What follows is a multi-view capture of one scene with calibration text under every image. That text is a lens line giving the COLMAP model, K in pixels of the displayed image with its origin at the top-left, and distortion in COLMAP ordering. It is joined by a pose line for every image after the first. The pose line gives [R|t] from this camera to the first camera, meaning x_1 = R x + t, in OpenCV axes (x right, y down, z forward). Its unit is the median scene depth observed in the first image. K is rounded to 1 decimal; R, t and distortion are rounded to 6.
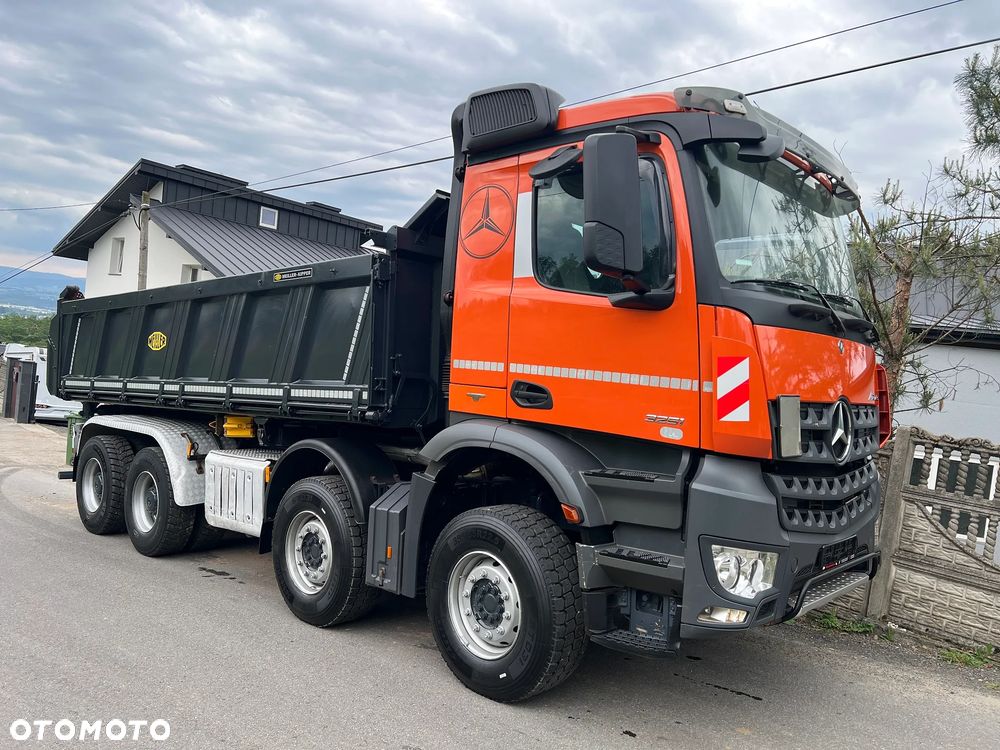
lens RADIAL K [[750.8, 0, 494.9], [0, 750.8, 377.6], [0, 0, 1]] dist [0.063516, -0.067063]
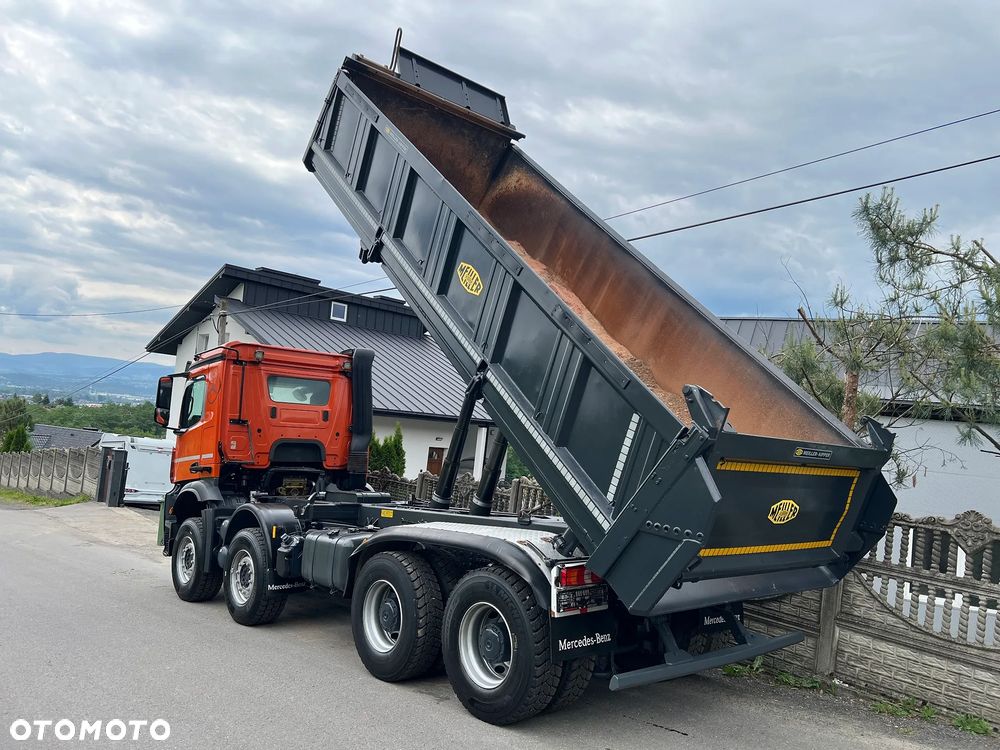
lens RADIAL K [[750.8, 0, 504.9], [0, 750.8, 375.7], [0, 0, 1]] dist [0.063516, -0.067063]
pose [[0.996345, -0.023411, -0.082151, 0.155660], [0.014634, 0.994272, -0.105869, -0.014896], [0.084159, 0.104280, 0.990981, -0.239667]]
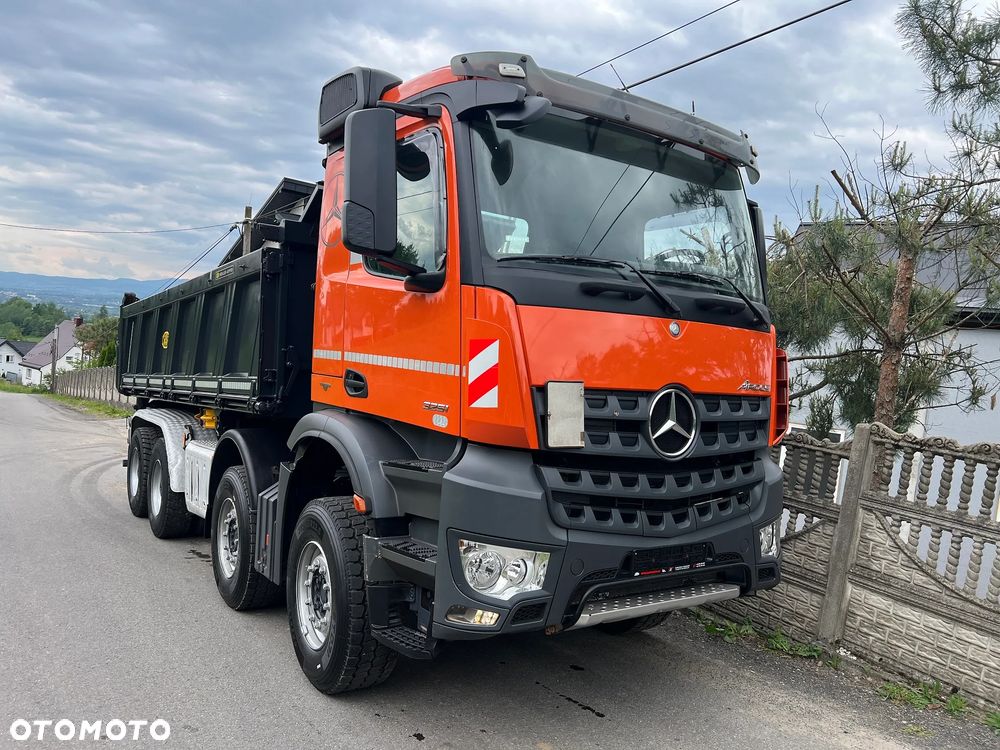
lens RADIAL K [[750.8, 0, 493.3], [0, 750.8, 377.1], [0, 0, 1]] dist [0.063516, -0.067063]
pose [[0.974362, -0.002914, -0.224967, 0.380423], [0.001956, 0.999988, -0.004481, 0.016707], [0.224977, 0.003926, 0.974356, 0.069798]]
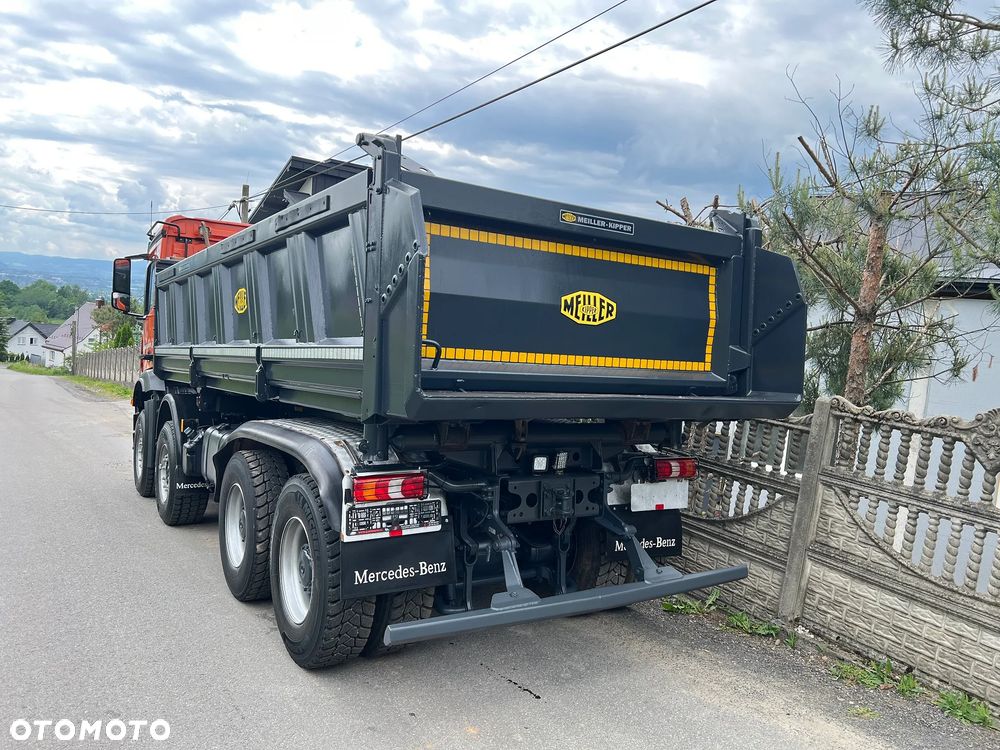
lens RADIAL K [[750.8, 0, 505.4], [0, 750.8, 370.8], [0, 0, 1]] dist [0.063516, -0.067063]
pose [[0.970844, -0.007371, -0.239598, 0.469667], [0.011566, 0.999803, 0.016105, 0.020118], [0.239433, -0.018407, 0.970738, 0.114470]]
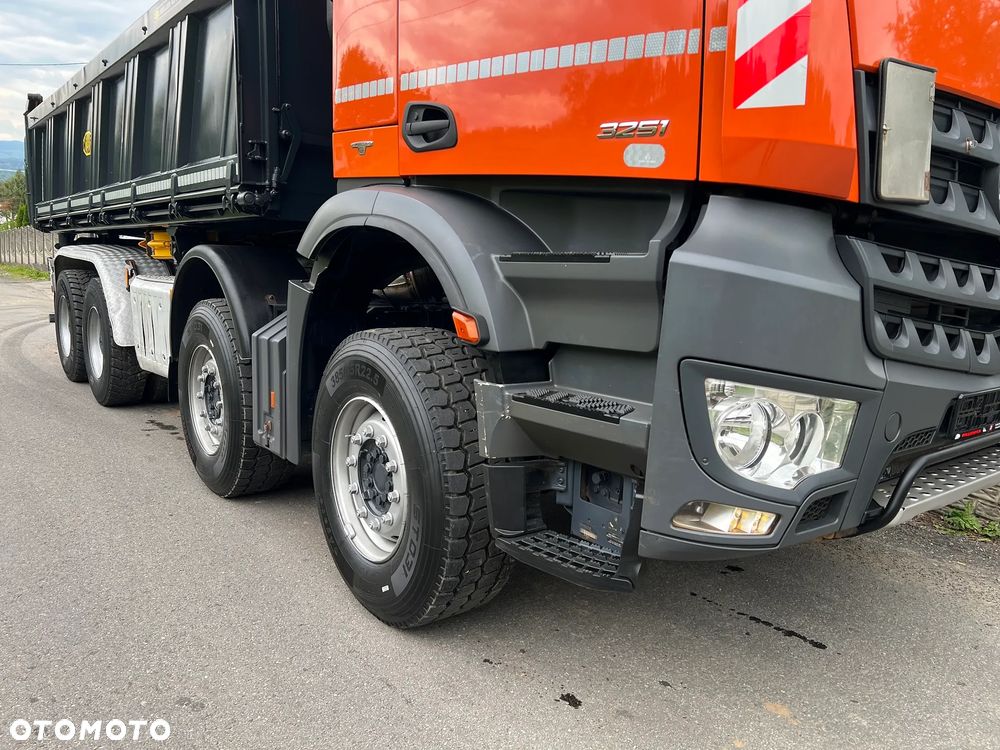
lens RADIAL K [[752.2, 0, 493.3], [0, 752.2, 376.3], [0, 0, 1]] dist [0.051546, -0.043390]
pose [[0.987361, 0.018747, -0.157376, 0.161649], [0.007243, 0.986605, 0.162969, 0.099015], [0.158323, -0.162049, 0.973999, 0.360613]]
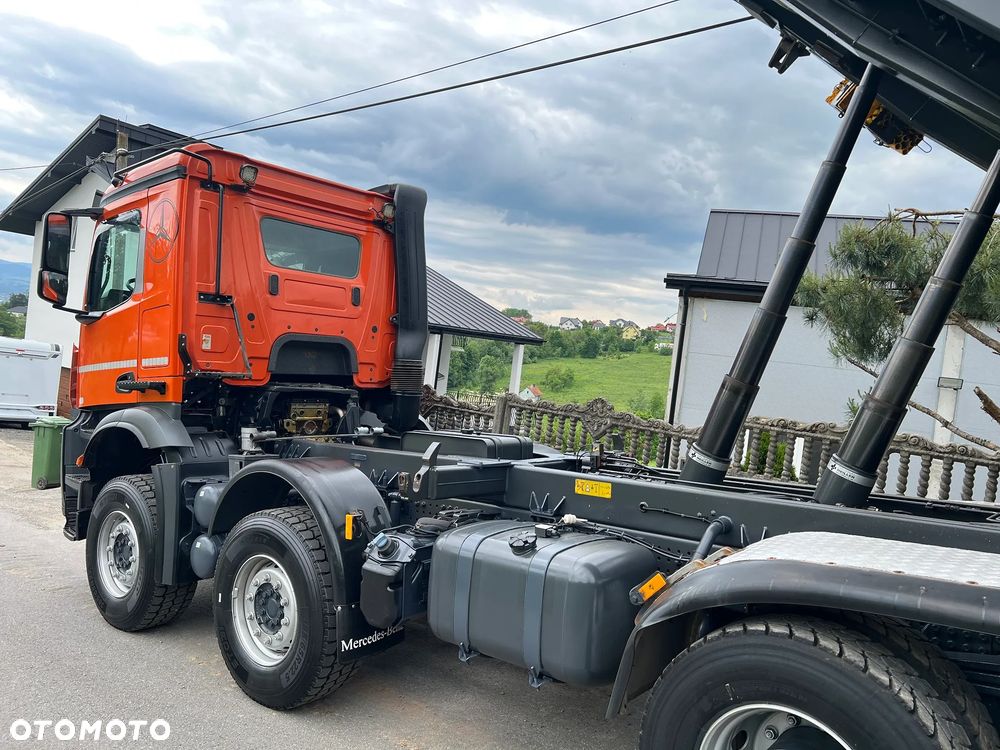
lens RADIAL K [[750.8, 0, 497.7], [0, 750.8, 372.7], [0, 0, 1]] dist [0.063516, -0.067063]
pose [[0.998108, -0.000946, 0.061482, -0.384513], [0.000483, 0.999971, 0.007540, -0.019678], [-0.061487, -0.007496, 0.998080, 0.614952]]
